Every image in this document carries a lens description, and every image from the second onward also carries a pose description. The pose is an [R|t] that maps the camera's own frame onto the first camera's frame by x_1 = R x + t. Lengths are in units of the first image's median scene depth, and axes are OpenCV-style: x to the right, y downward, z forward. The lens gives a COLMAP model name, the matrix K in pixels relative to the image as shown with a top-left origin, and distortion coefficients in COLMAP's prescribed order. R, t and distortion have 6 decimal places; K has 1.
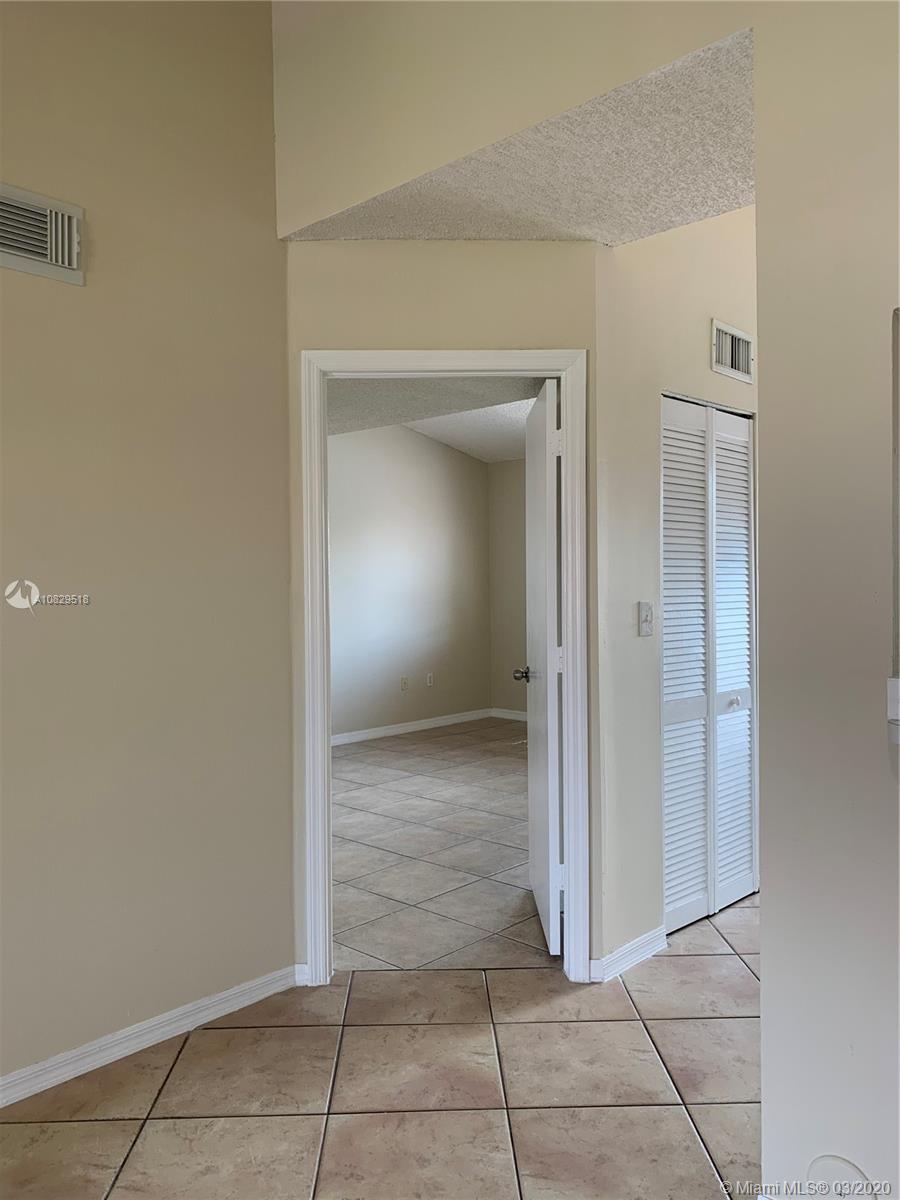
lens RADIAL K [[918.2, 0, 453.1], [0, 918.2, 595.4], [0, 0, 1]] dist [0.035008, -0.032055]
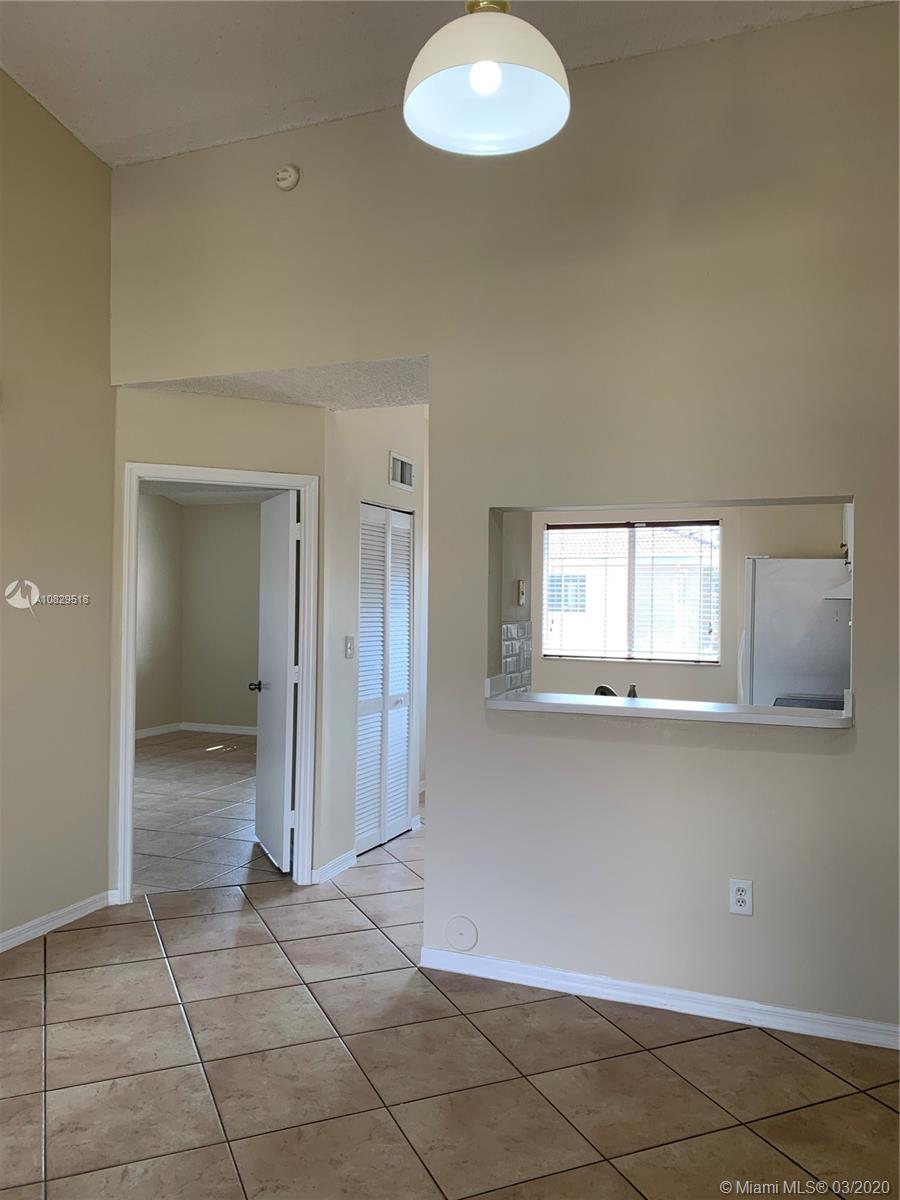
lens RADIAL K [[918.2, 0, 443.5], [0, 918.2, 597.5], [0, 0, 1]] dist [0.035008, -0.032055]
pose [[0.929543, 0.020918, 0.368120, -0.219167], [-0.012776, 0.999617, -0.024541, -0.022402], [-0.368493, 0.018109, 0.929454, -0.507264]]
